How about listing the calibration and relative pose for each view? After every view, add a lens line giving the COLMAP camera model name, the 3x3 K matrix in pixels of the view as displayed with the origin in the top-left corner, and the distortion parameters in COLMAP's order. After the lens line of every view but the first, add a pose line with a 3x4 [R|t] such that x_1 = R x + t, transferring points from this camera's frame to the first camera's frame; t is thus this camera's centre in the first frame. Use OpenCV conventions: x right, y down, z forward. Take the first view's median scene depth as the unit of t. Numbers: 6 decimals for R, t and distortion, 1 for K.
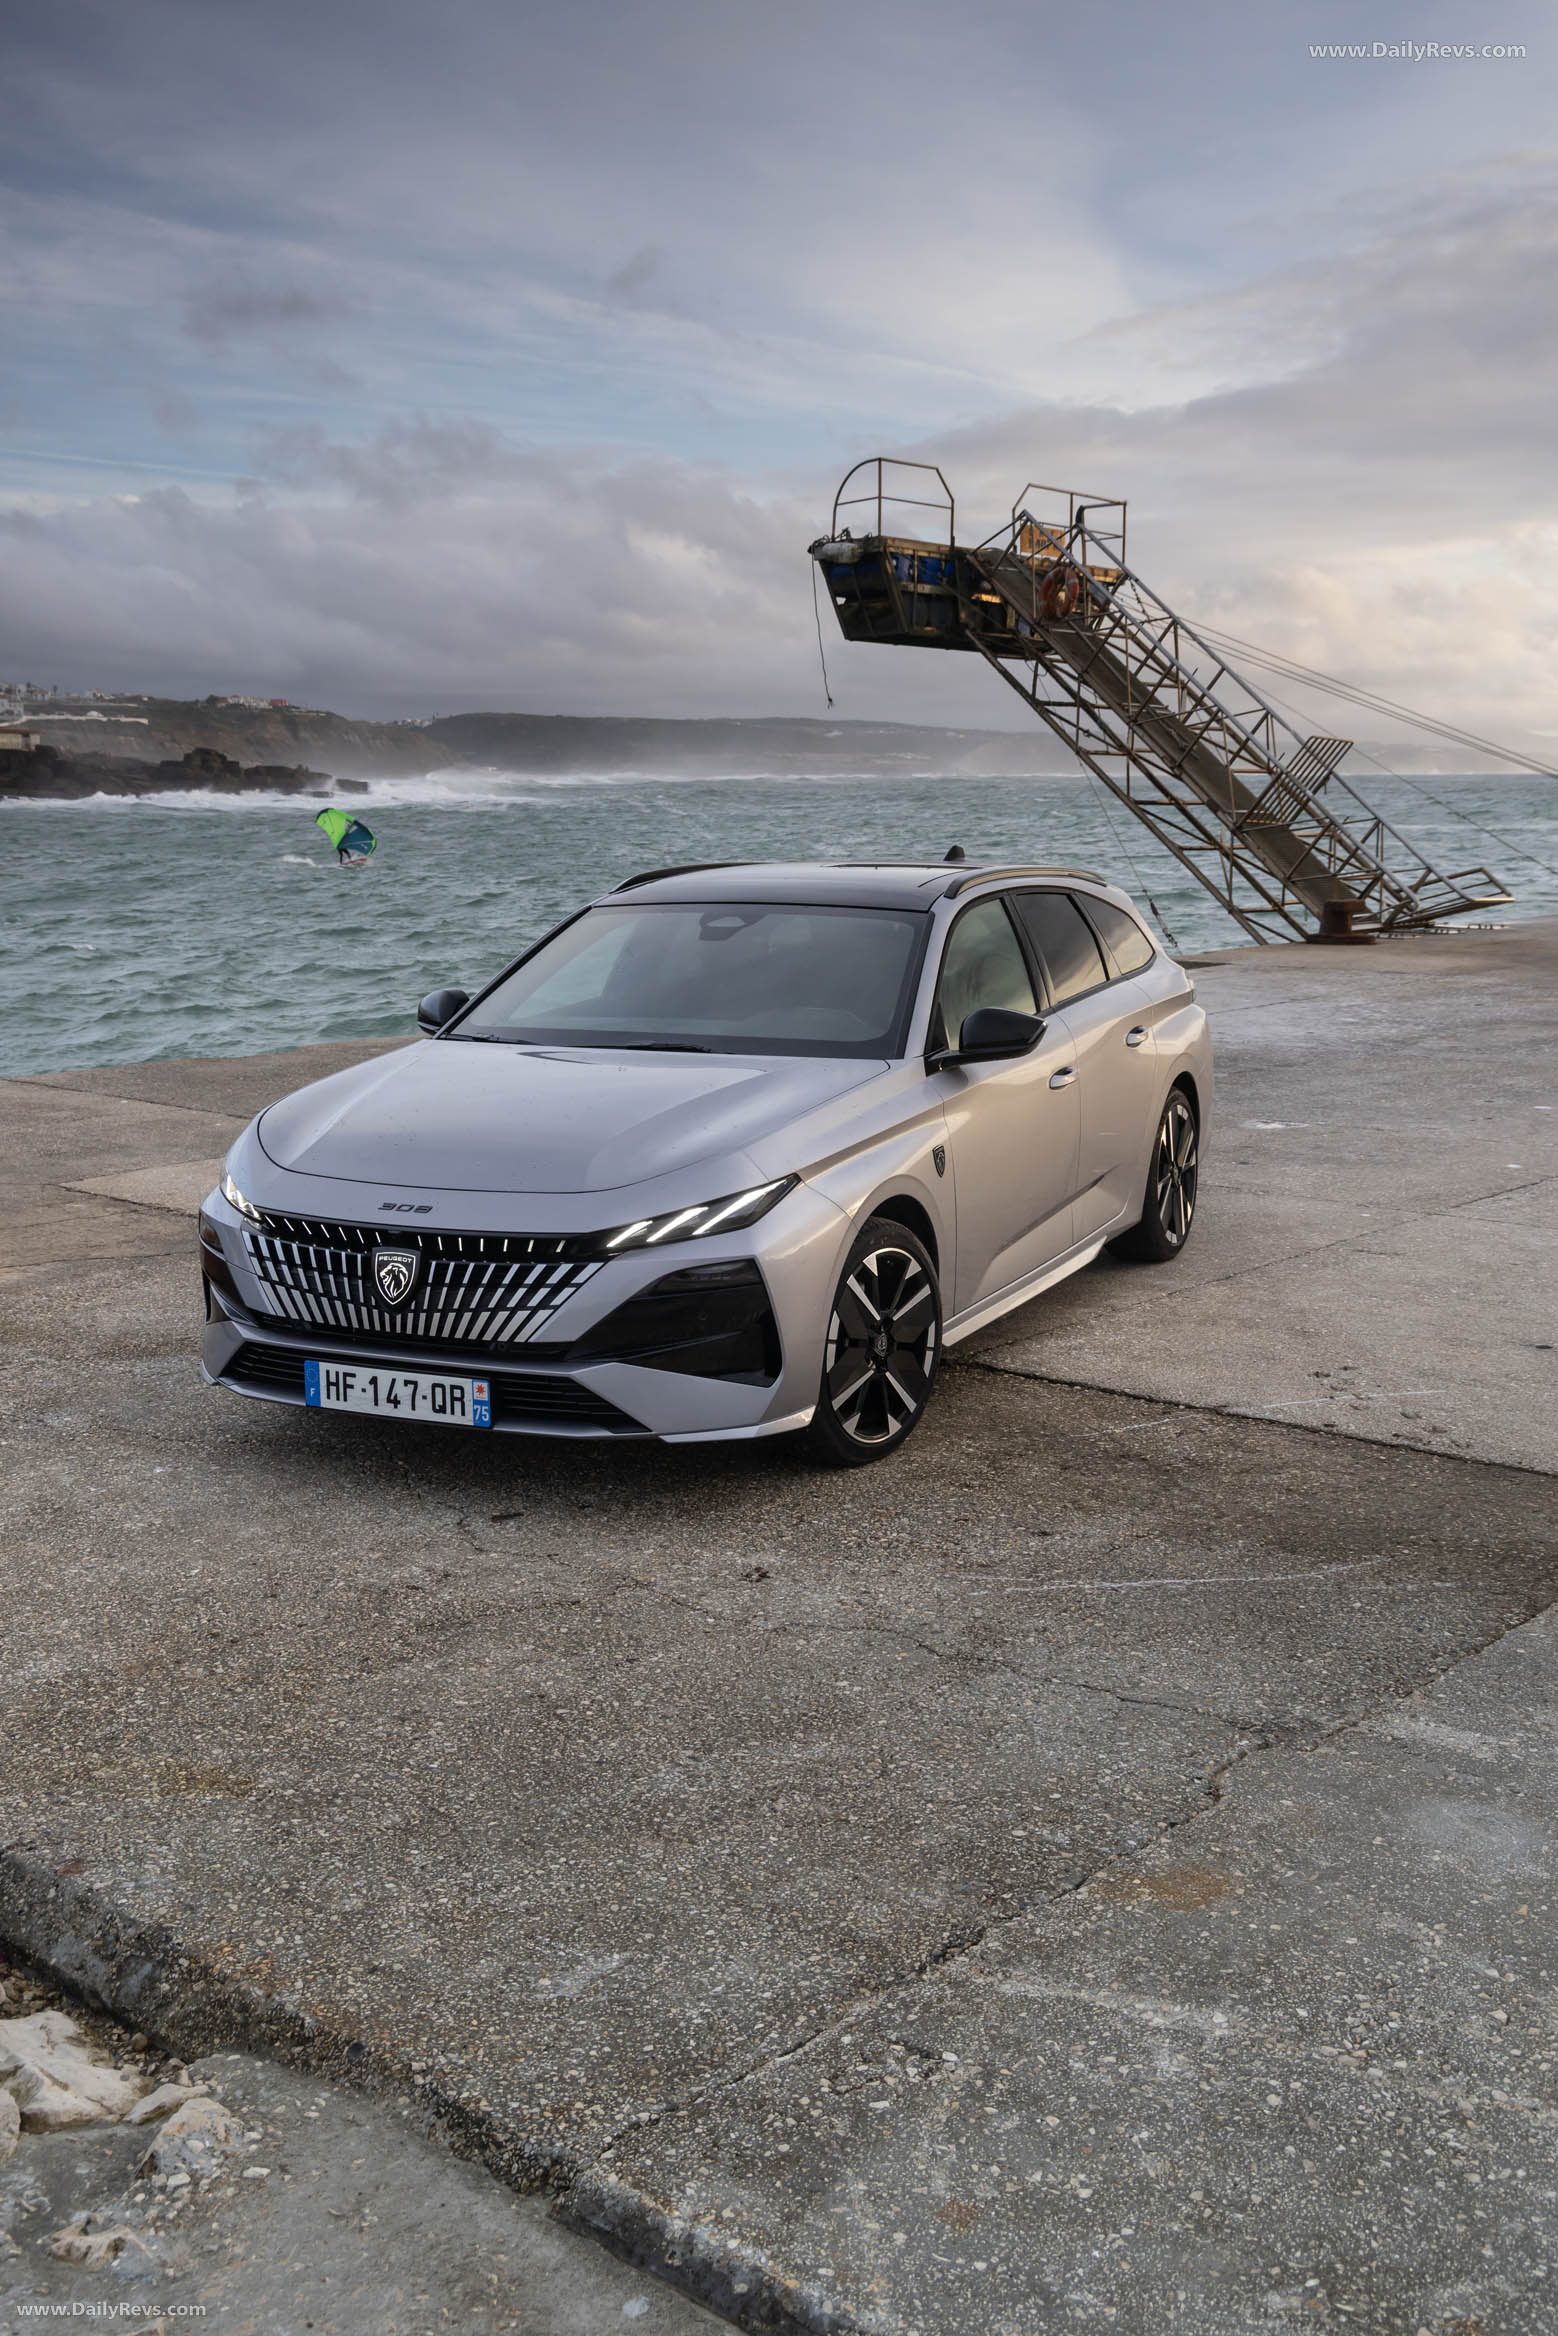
lens RADIAL K [[2343.0, 0, 774.6], [0, 2343.0, 1150.4], [0, 0, 1]] dist [-0.006457, 0.008401]
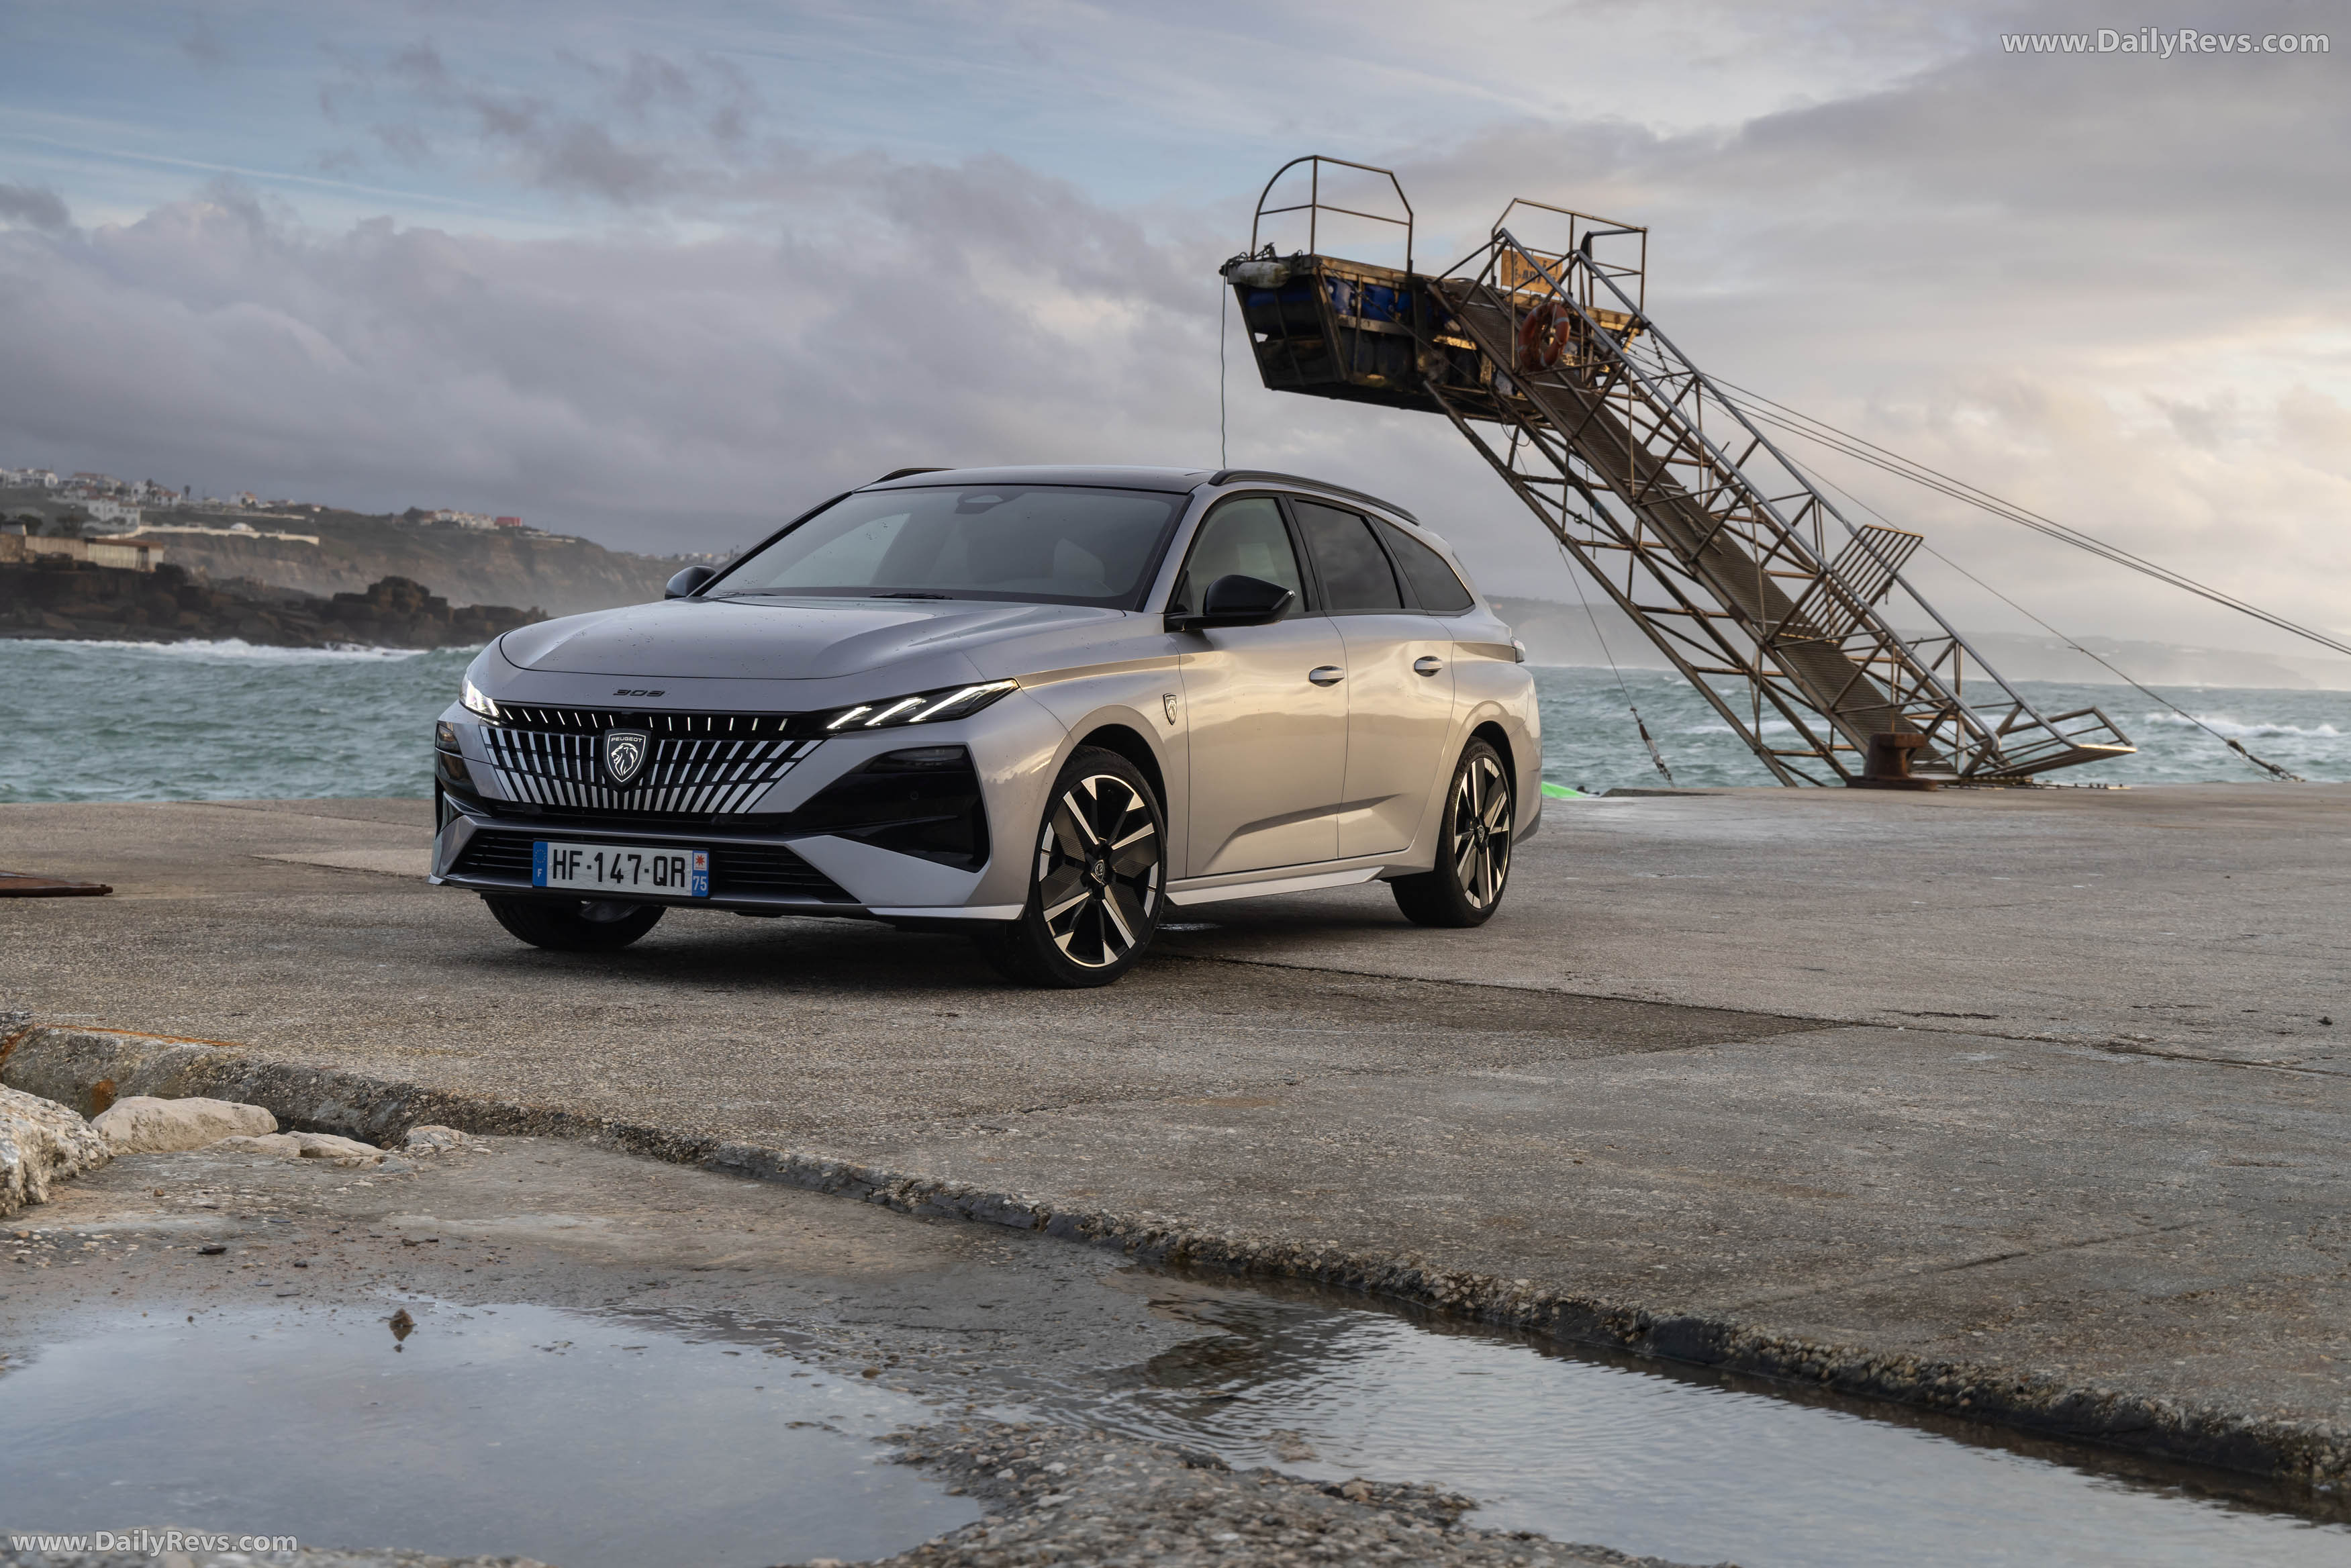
lens RADIAL K [[3452.5, 0, 1162.1], [0, 3452.5, 770.9], [0, 0, 1]] dist [0.026435, 0.001436]
pose [[0.999183, 0.036979, -0.016320, 0.021765], [-0.038714, 0.991602, -0.123400, 0.050814], [0.011619, 0.123931, 0.992223, -0.111646]]
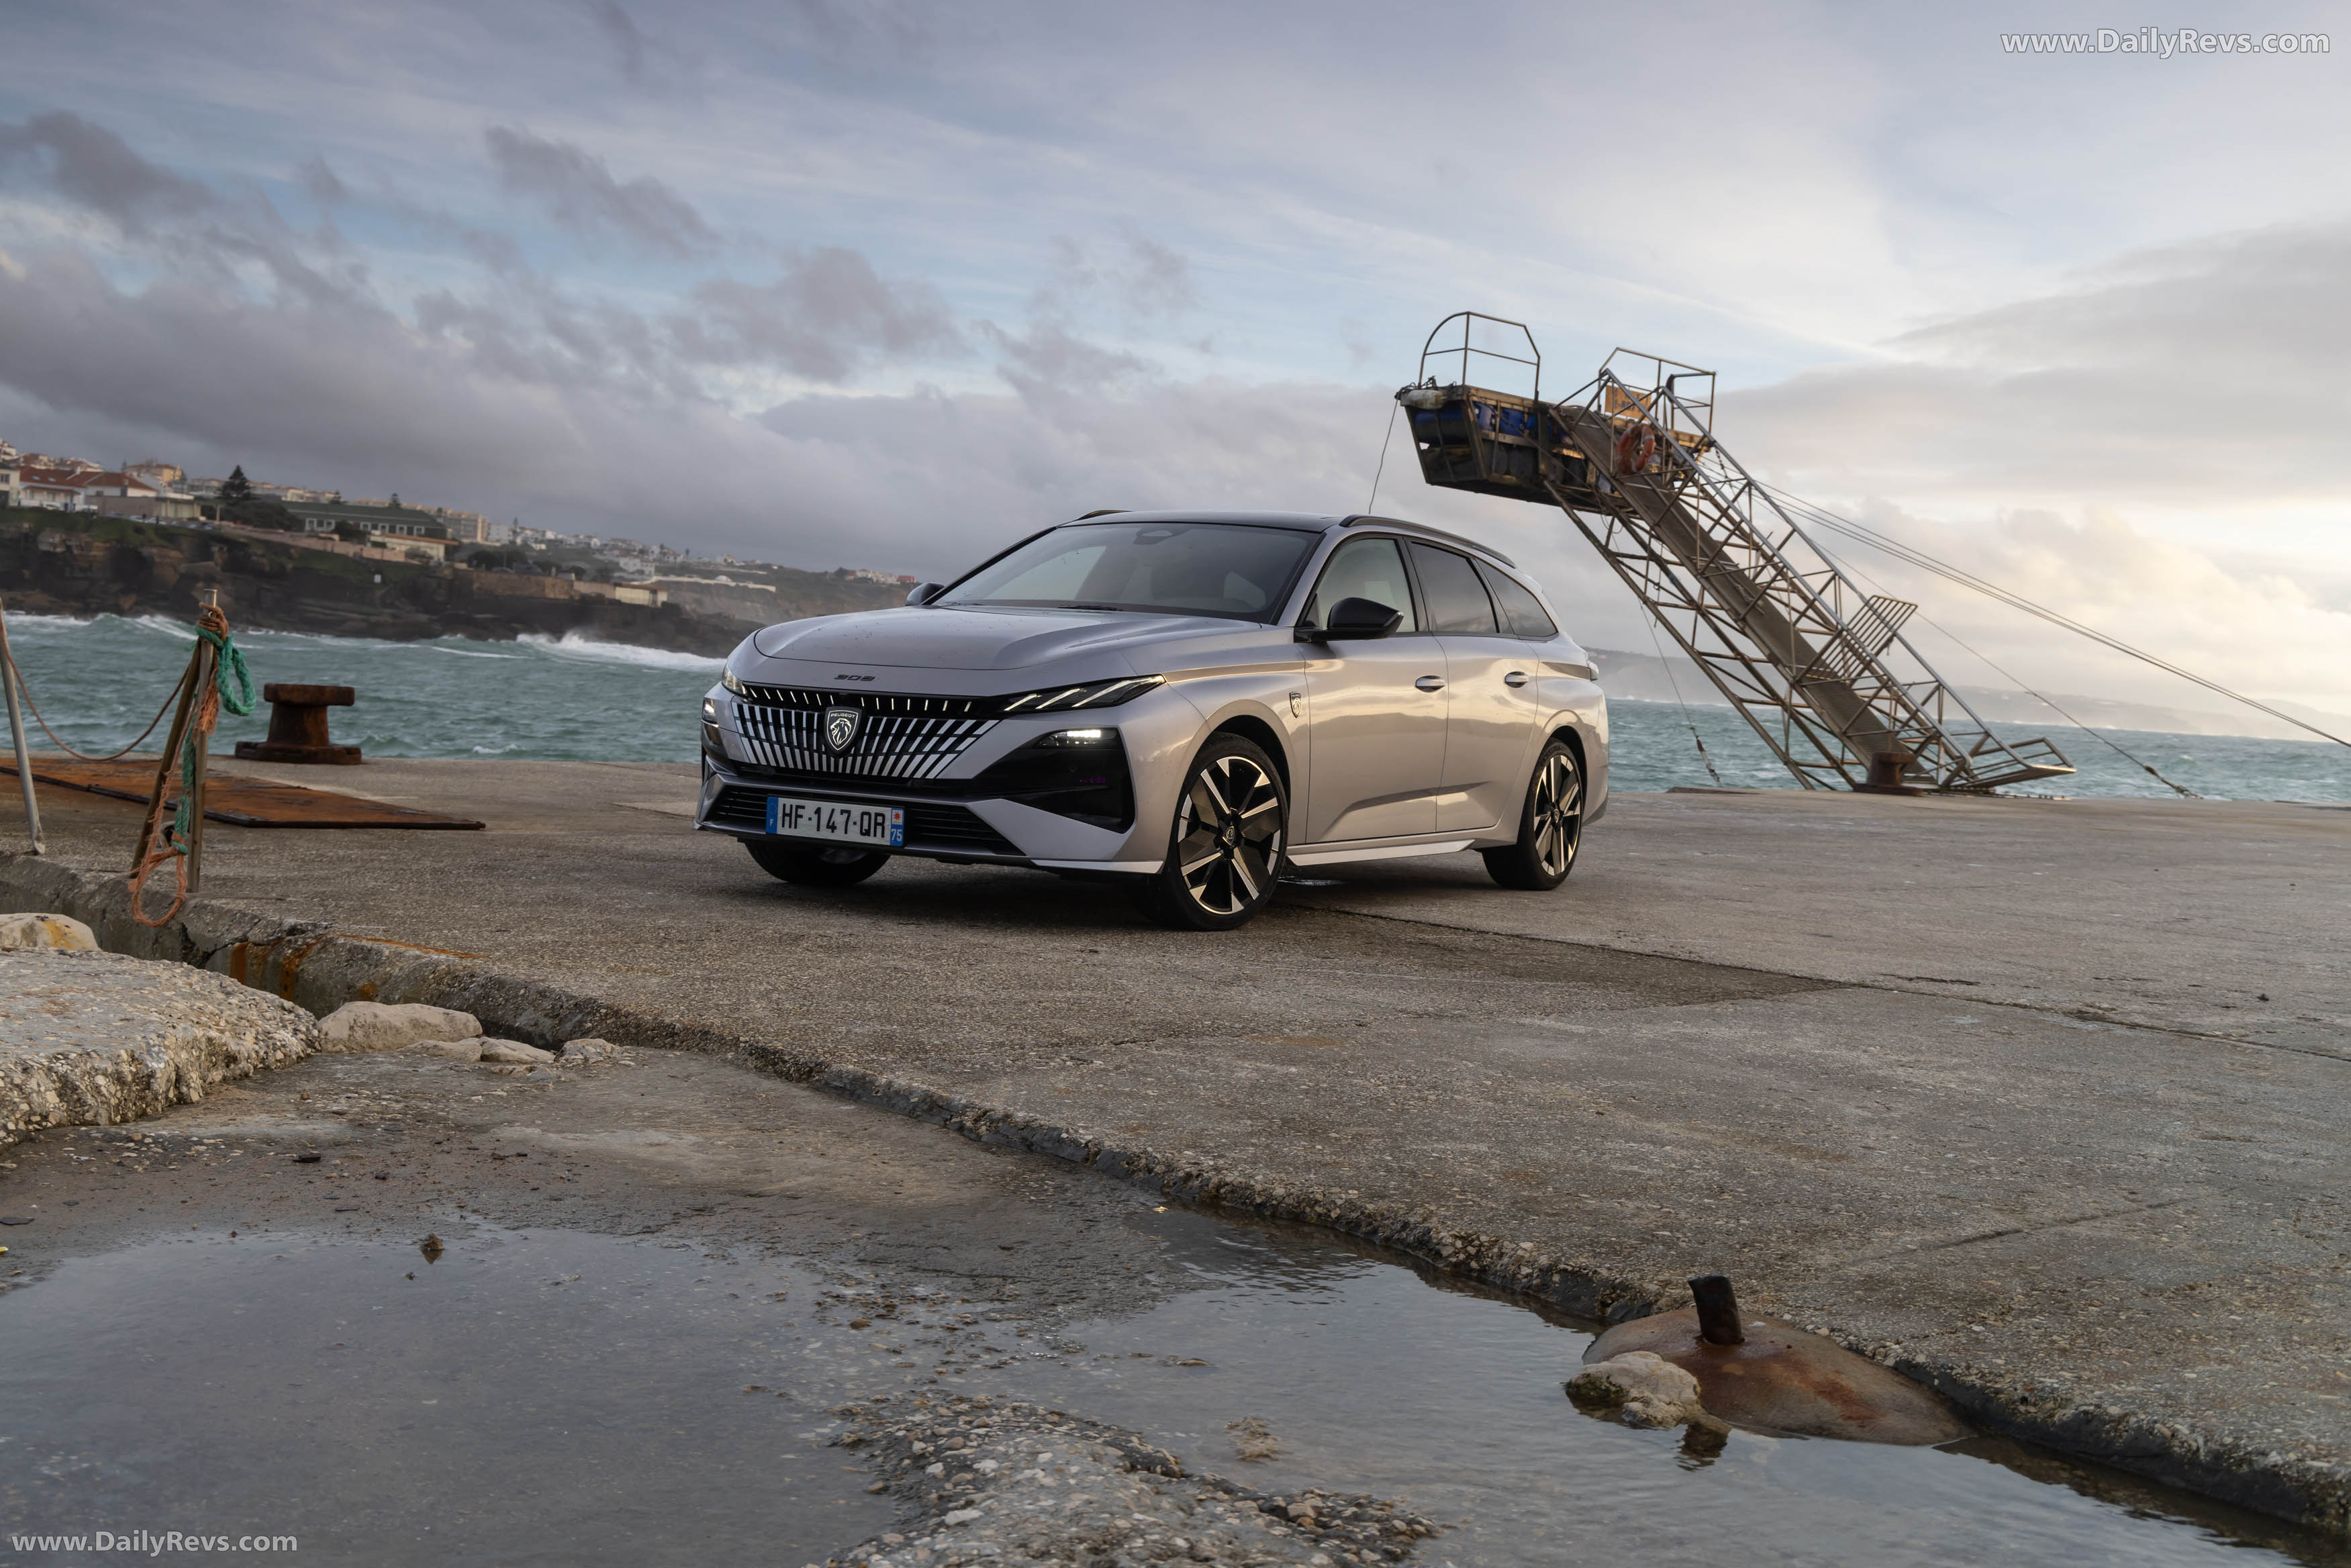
lens RADIAL K [[2439.4, 0, 1173.6], [0, 2439.4, 790.8], [0, 0, 1]] dist [0.004005, 0.002953]
pose [[0.993480, 0.068436, -0.091181, 0.030008], [-0.078196, 0.991052, -0.108173, 0.045691], [0.082962, 0.114598, 0.989942, -0.063847]]
